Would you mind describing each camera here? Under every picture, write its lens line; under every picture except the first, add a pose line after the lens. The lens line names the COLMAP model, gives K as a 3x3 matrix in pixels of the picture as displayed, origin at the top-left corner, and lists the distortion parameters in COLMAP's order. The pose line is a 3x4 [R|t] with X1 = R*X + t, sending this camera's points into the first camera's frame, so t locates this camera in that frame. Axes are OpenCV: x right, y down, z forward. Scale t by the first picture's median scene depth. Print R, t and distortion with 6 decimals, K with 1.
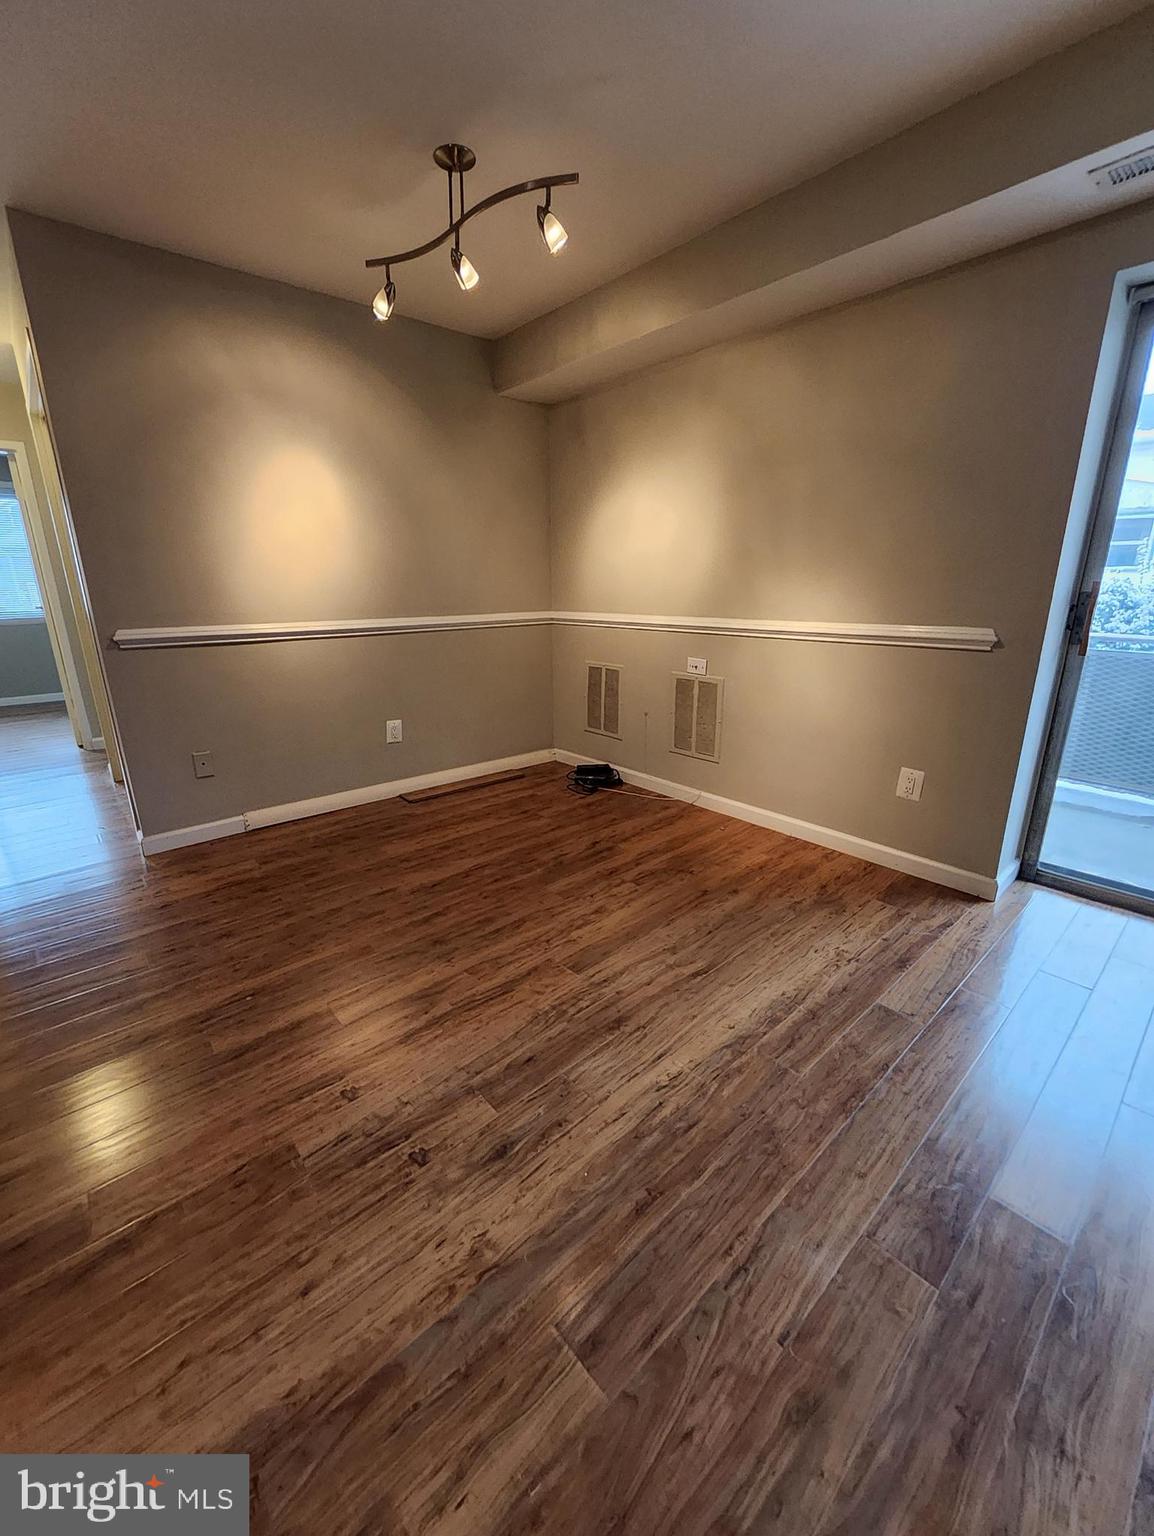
lens RADIAL K [[608.1, 0, 574.0], [0, 608.1, 768.9], [0, 0, 1]] dist [0.007312, -0.006055]
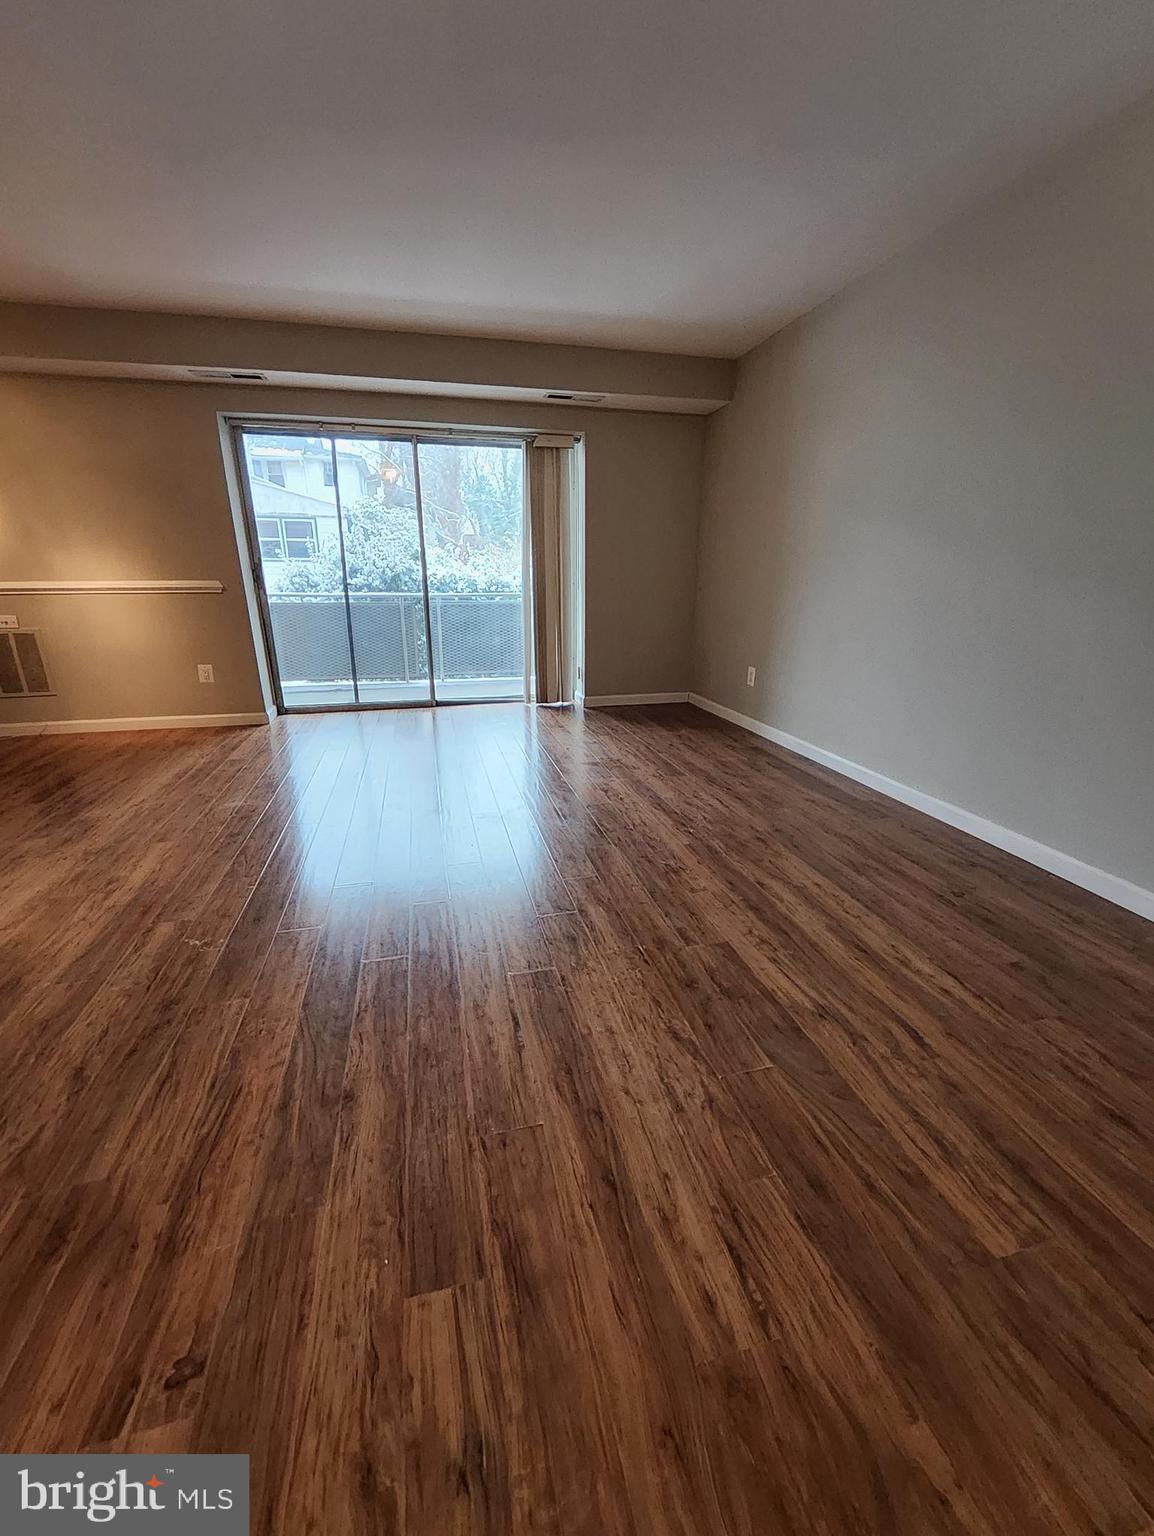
lens RADIAL K [[608.1, 0, 579.0], [0, 608.1, 775.6], [0, 0, 1]] dist [0.007312, -0.006055]
pose [[0.458145, -0.272103, 0.846205, -0.602904], [0.250809, 0.952883, 0.170615, 0.318633], [-0.852759, 0.134070, 0.504804, -0.882845]]
